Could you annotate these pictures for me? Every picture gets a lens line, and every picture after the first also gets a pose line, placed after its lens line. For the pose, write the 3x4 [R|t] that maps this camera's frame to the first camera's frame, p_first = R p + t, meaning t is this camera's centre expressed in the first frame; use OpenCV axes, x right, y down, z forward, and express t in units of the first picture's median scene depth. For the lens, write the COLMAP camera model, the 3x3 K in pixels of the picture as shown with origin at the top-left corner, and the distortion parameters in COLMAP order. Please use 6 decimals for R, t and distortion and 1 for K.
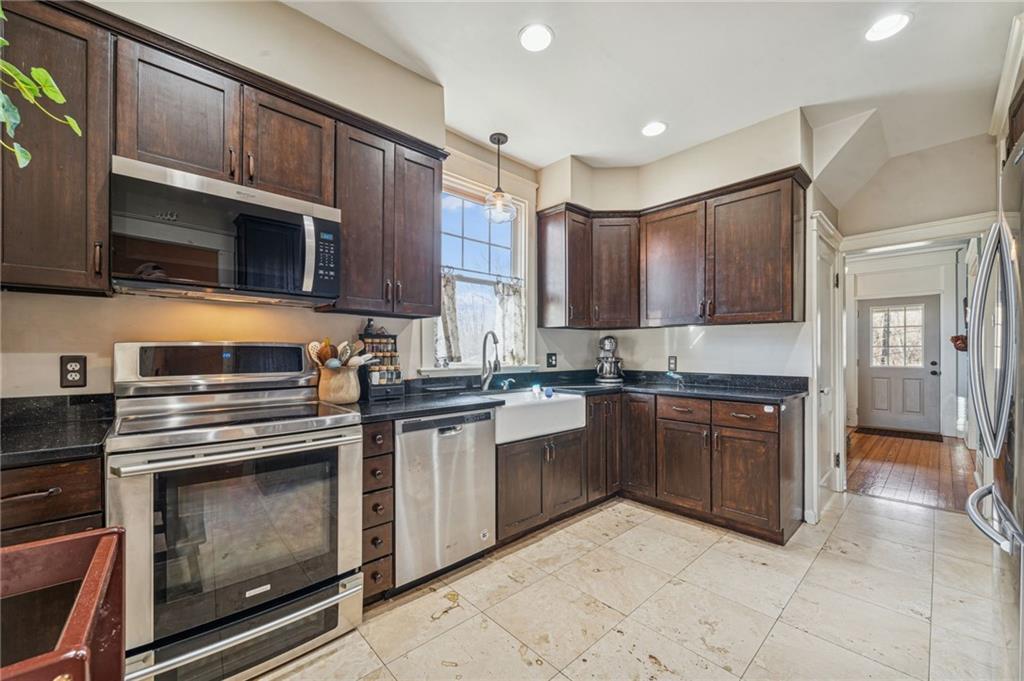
lens RADIAL K [[403.1, 0, 511.2], [0, 403.1, 348.1], [0, 0, 1]] dist [-0.000635, -0.000003]
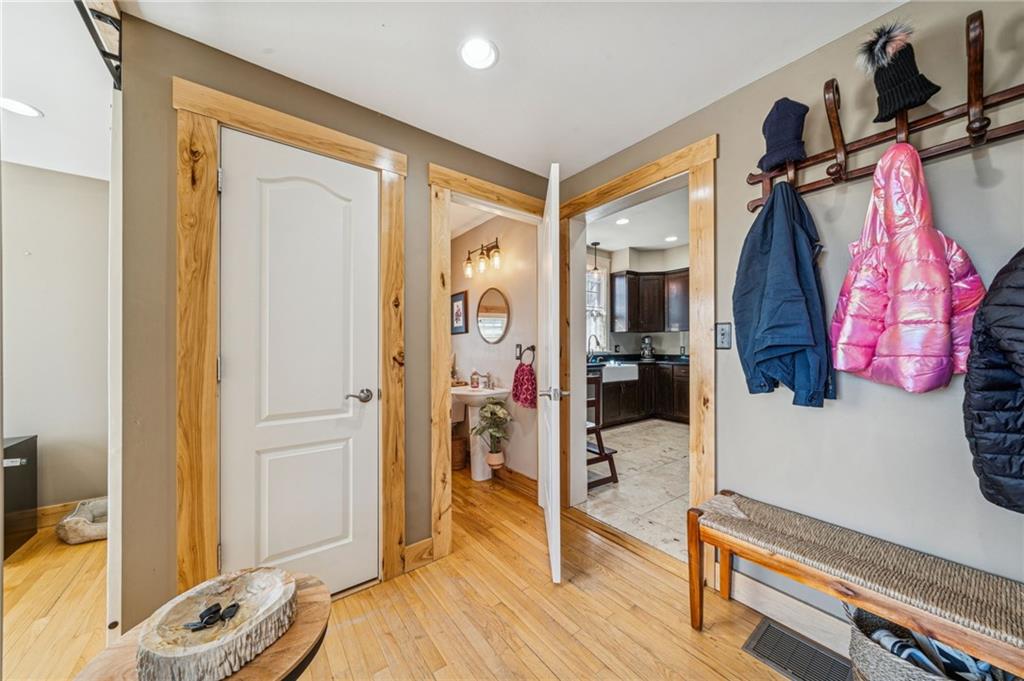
lens RADIAL K [[354.0, 0, 510.6], [0, 354.0, 344.6], [0, 0, 1]] dist [0.000883, 0.000011]
pose [[0.994832, -0.003045, -0.101489, -0.250522], [0.003288, 0.999992, 0.002231, 0.005294], [0.101481, -0.002553, 0.994834, -0.786257]]
